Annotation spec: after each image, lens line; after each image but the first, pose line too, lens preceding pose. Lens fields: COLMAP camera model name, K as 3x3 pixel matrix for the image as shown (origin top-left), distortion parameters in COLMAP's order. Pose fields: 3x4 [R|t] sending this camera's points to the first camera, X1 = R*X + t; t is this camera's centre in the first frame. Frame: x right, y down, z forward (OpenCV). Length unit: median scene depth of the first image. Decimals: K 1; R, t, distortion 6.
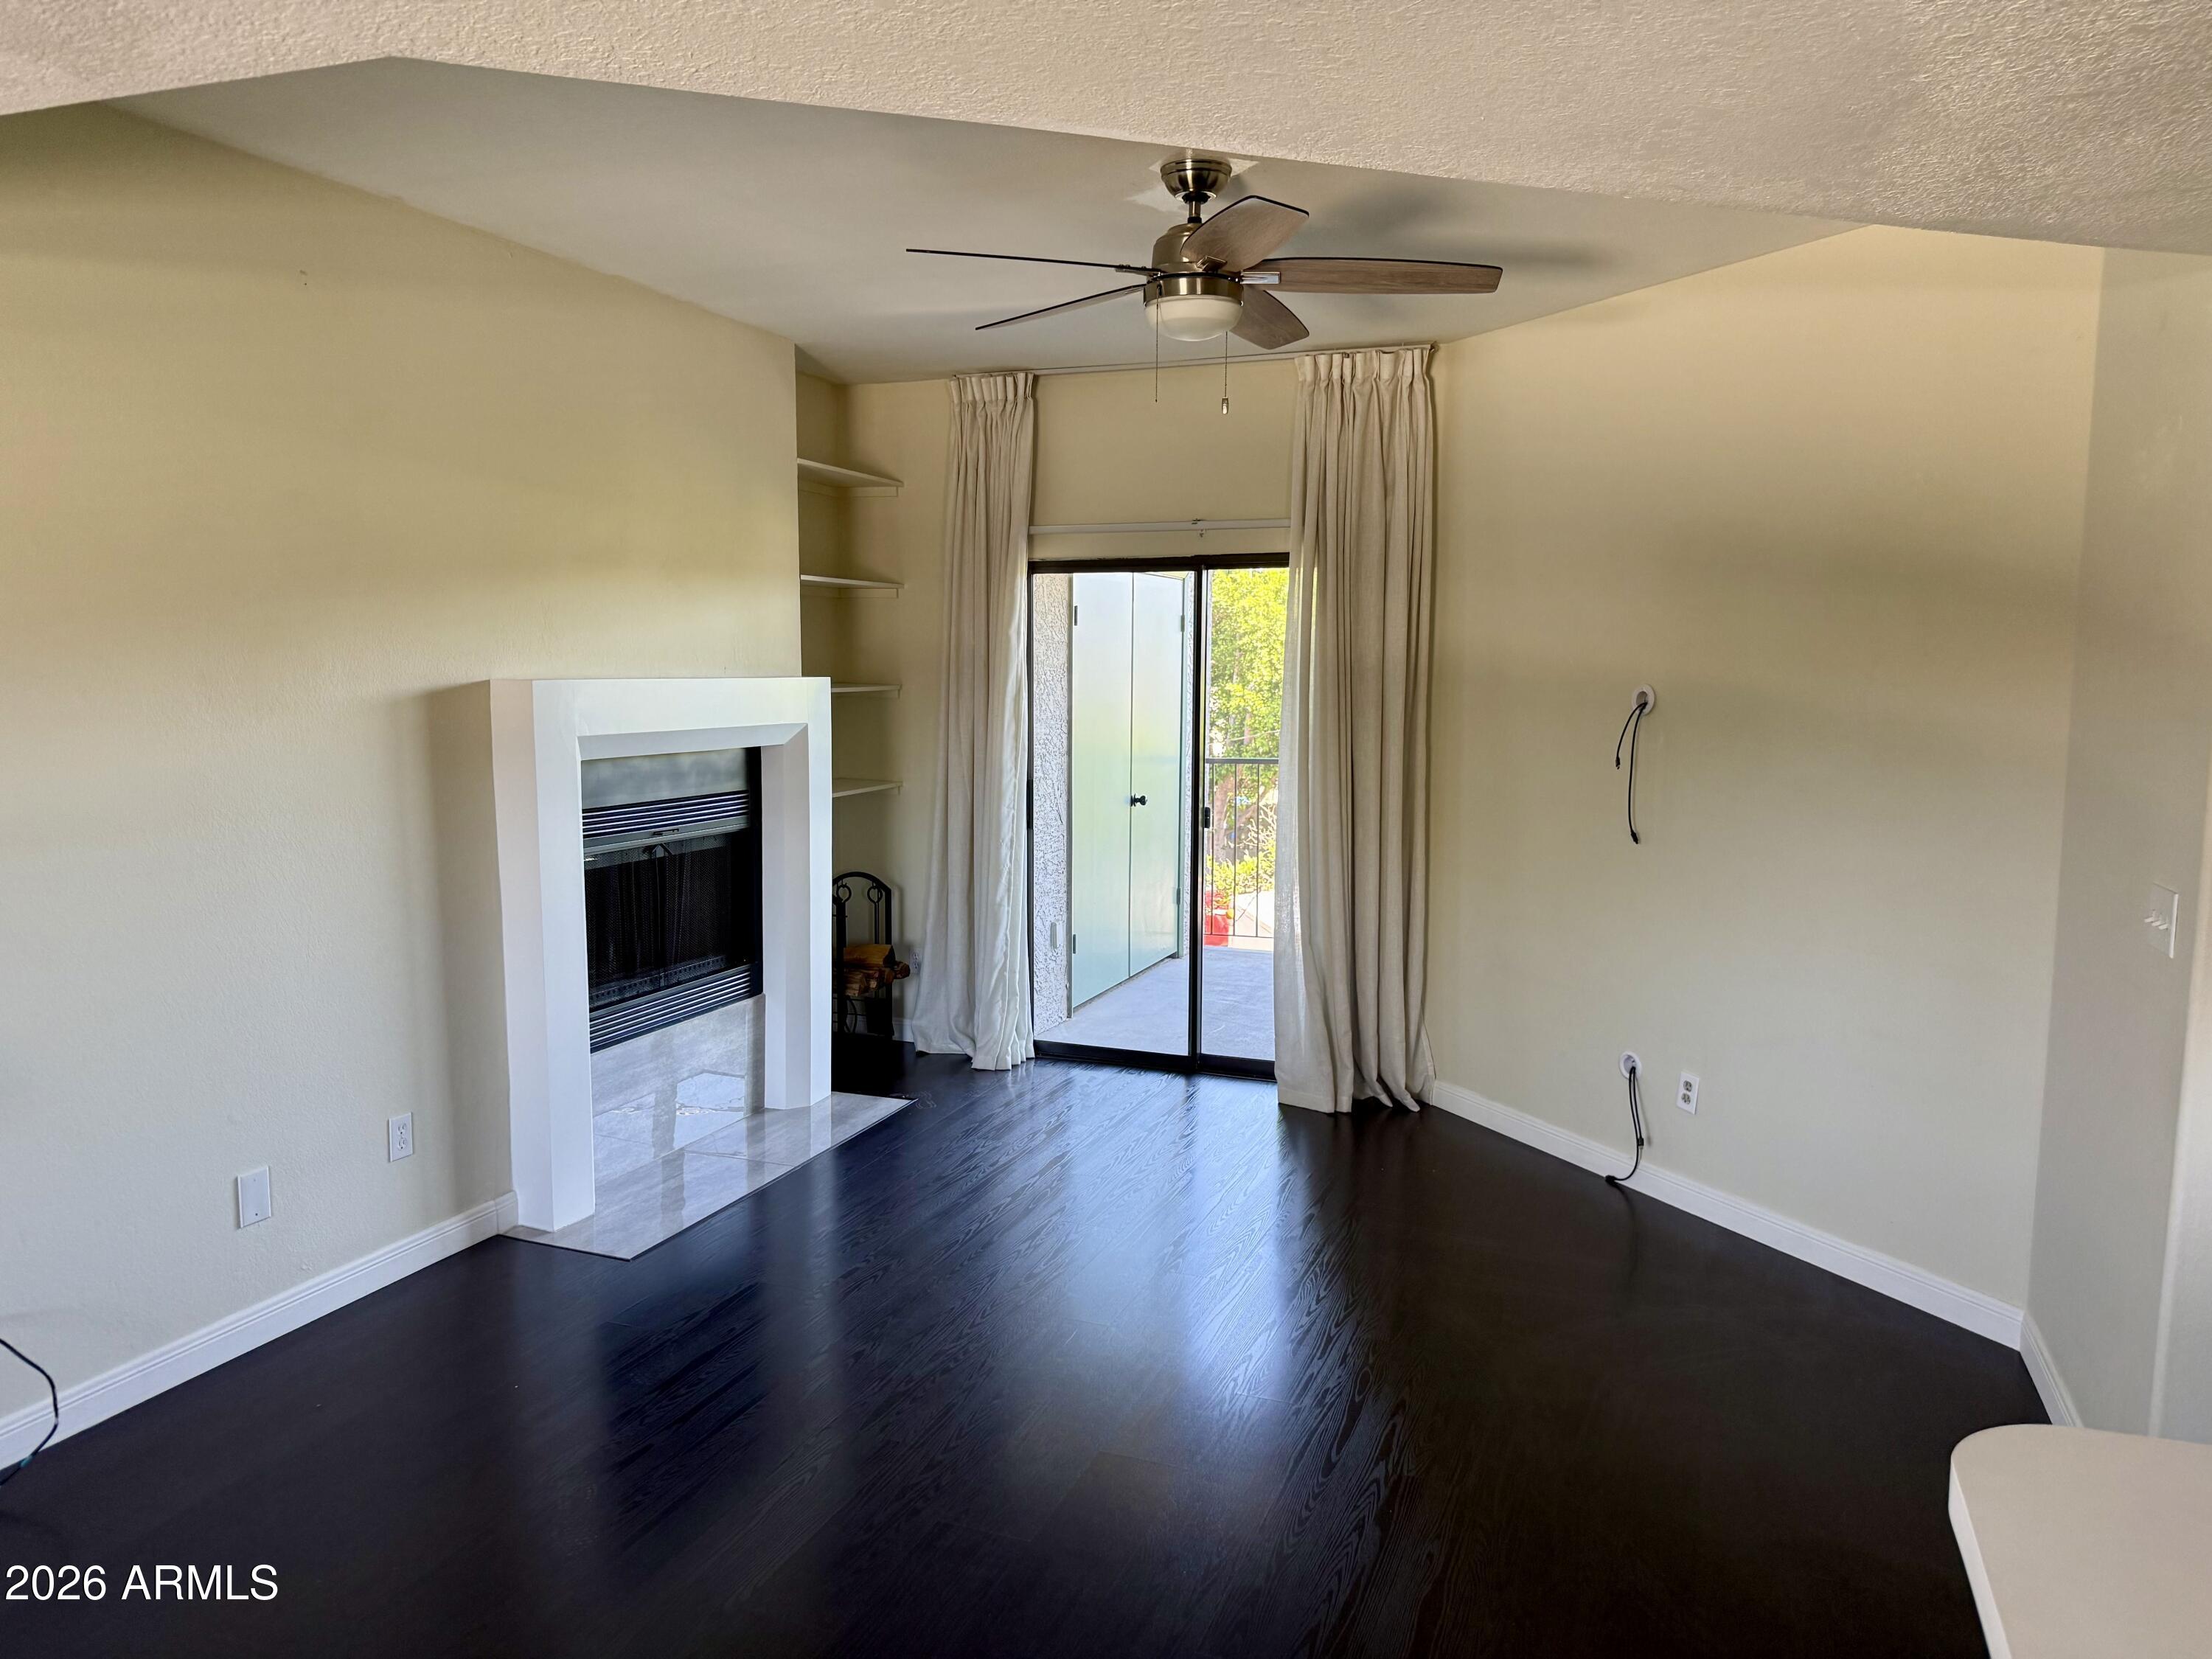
lens RADIAL K [[1515.5, 0, 1106.0], [0, 1515.5, 829.5], [0, 0, 1]] dist [0.012435, -0.003430]
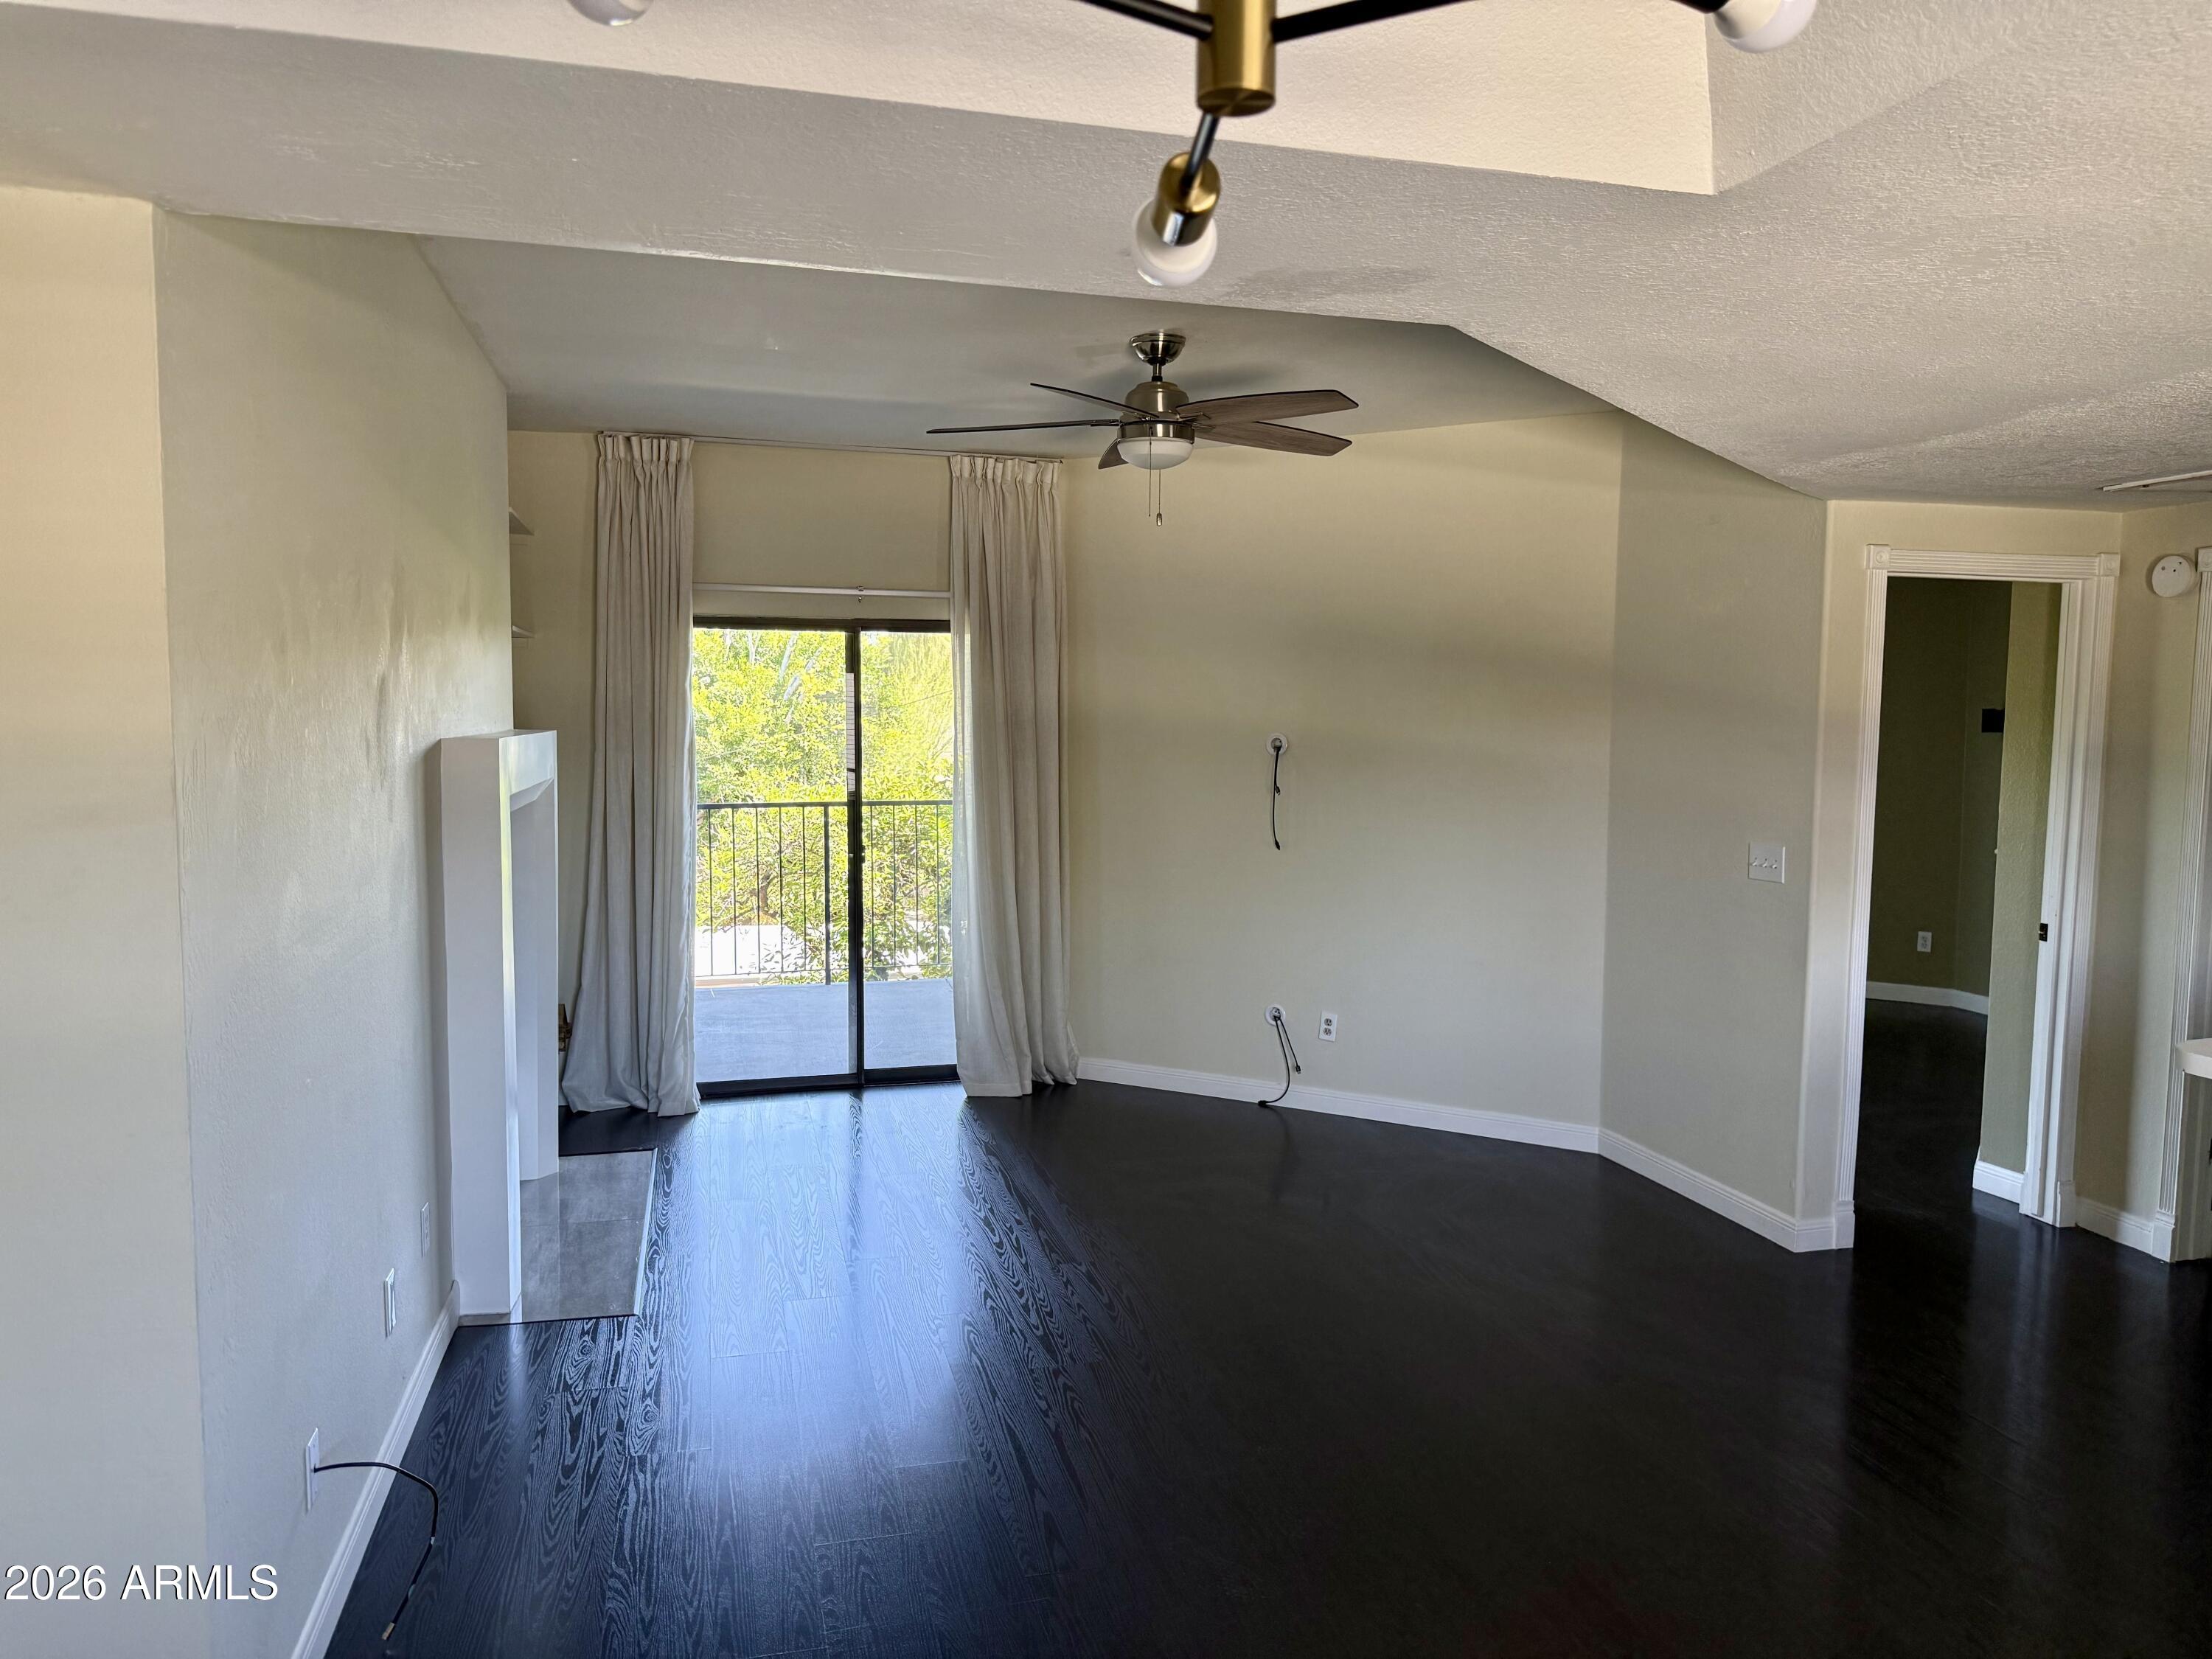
lens RADIAL K [[1515.5, 0, 1106.0], [0, 1515.5, 829.5], [0, 0, 1]] dist [0.012435, -0.003430]
pose [[0.804454, -0.050157, 0.591893, -0.490518], [0.064888, 0.997886, -0.003629, -0.011497], [-0.590460, 0.041326, 0.806008, 0.002386]]
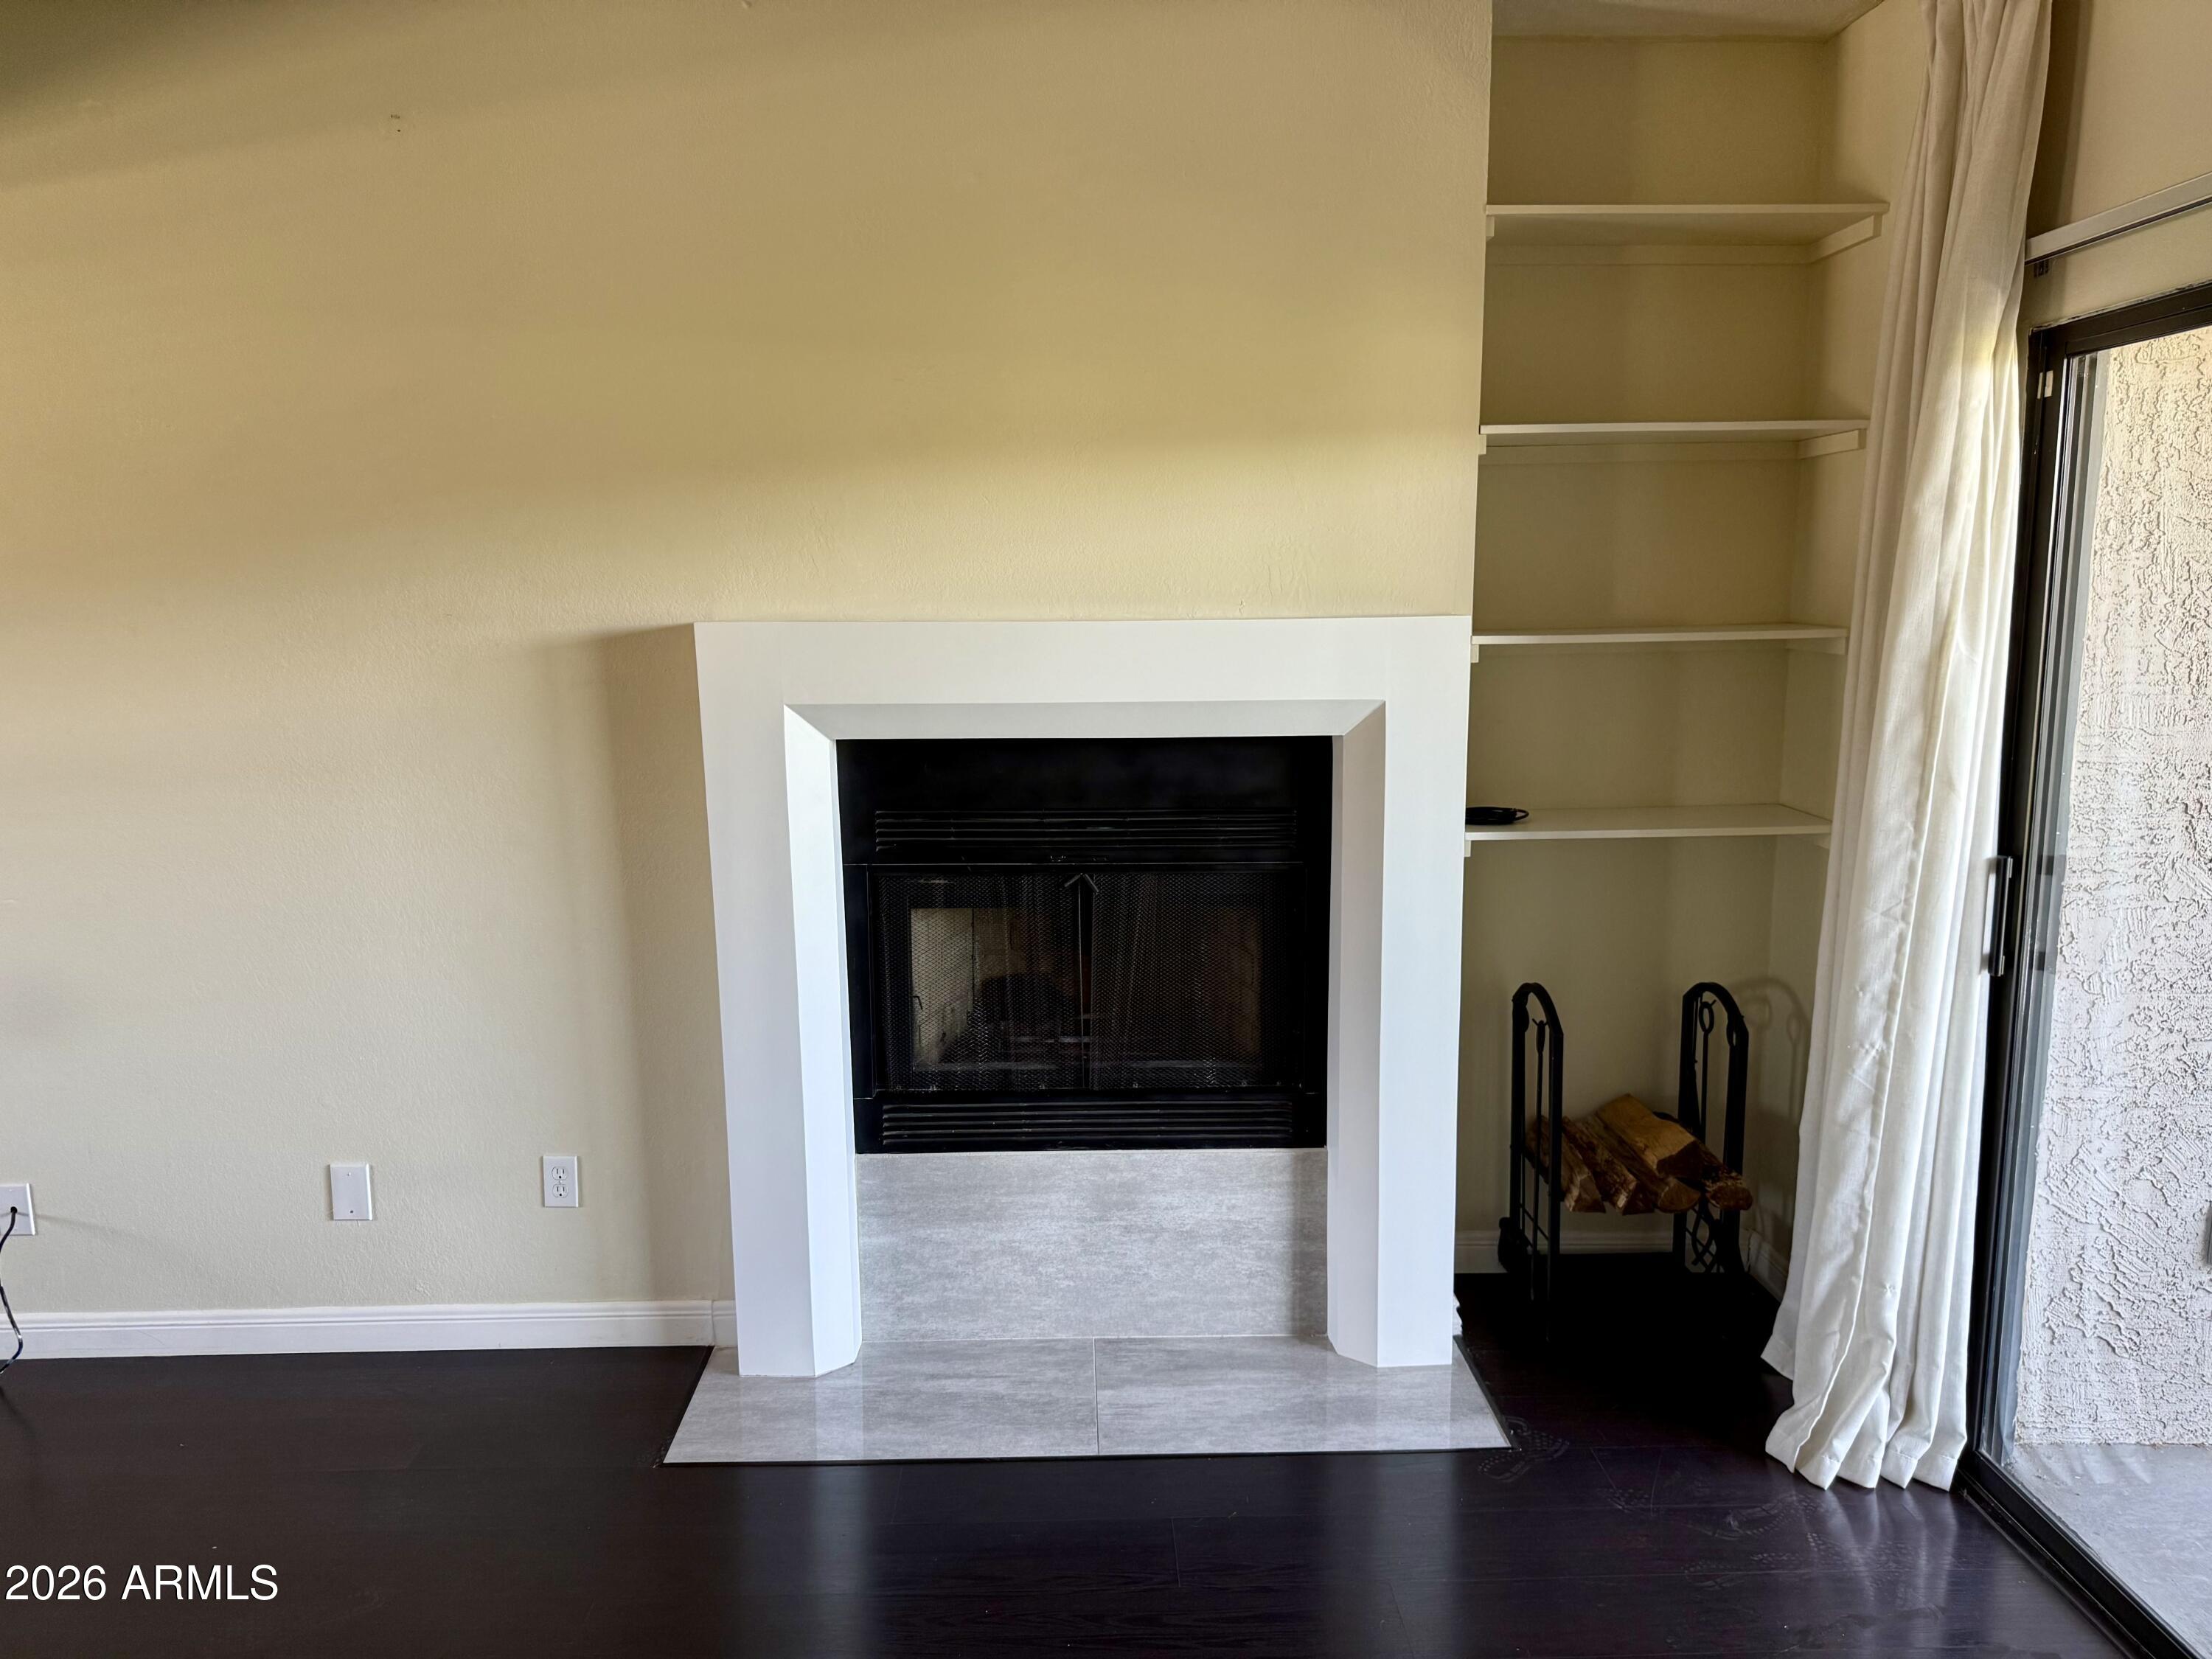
lens RADIAL K [[1515.5, 0, 1106.0], [0, 1515.5, 829.5], [0, 0, 1]] dist [0.012435, -0.003430]
pose [[0.379332, 0.134307, -0.915461, 0.275433], [-0.086398, 0.990227, 0.109476, -0.074986], [0.921218, 0.037566, 0.387229, 0.696165]]
